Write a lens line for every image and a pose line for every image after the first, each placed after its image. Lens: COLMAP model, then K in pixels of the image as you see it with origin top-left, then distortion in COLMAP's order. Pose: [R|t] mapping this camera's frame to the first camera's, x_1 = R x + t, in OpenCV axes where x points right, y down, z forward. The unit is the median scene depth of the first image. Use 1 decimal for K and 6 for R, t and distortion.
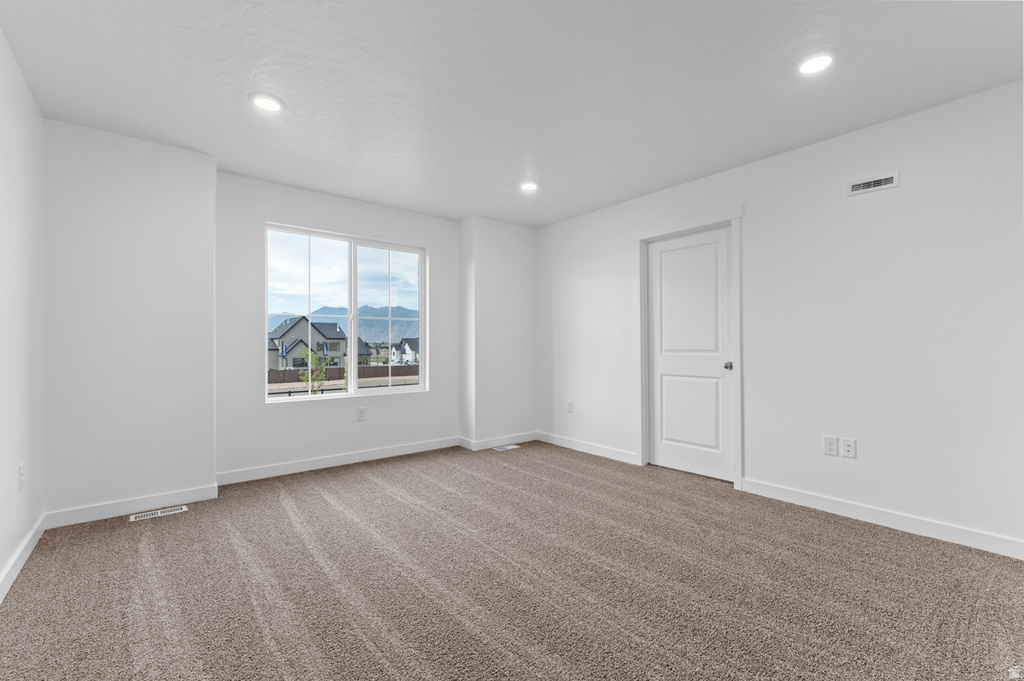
lens RADIAL K [[454.6, 0, 510.1], [0, 454.6, 346.9], [0, 0, 1]] dist [0.043552, 0.000288]
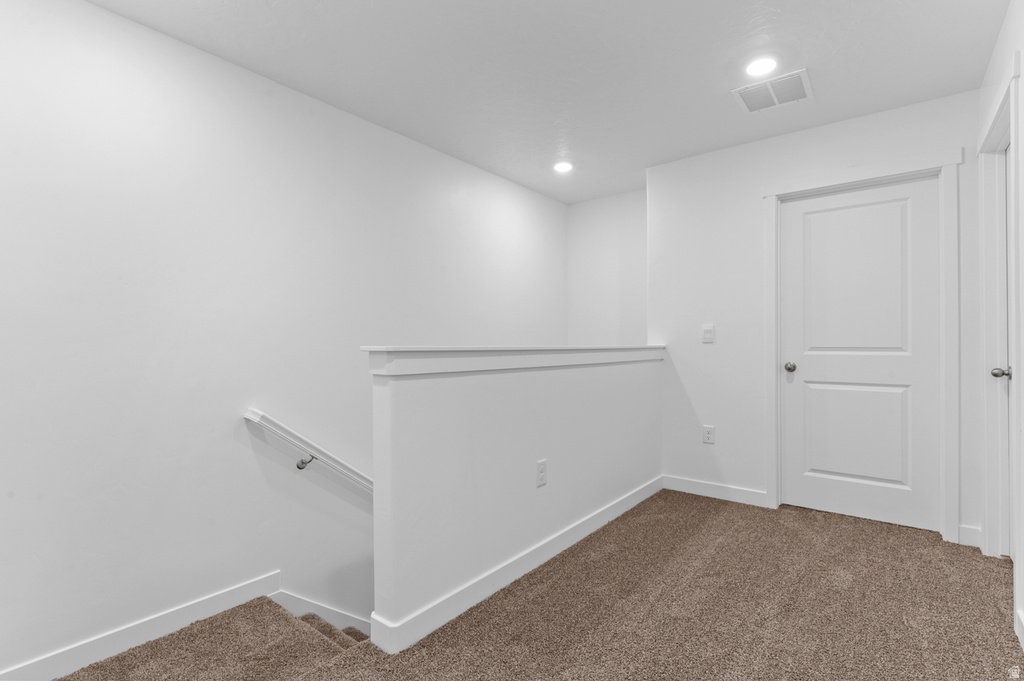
lens RADIAL K [[473.6, 0, 513.8], [0, 473.6, 338.6], [0, 0, 1]] dist [-0.000359, -0.000005]
pose [[0.973481, 0.006579, 0.228671, -0.303048], [-0.004356, 0.999938, -0.010224, 0.002045], [-0.228725, 0.008957, 0.973450, 0.388583]]
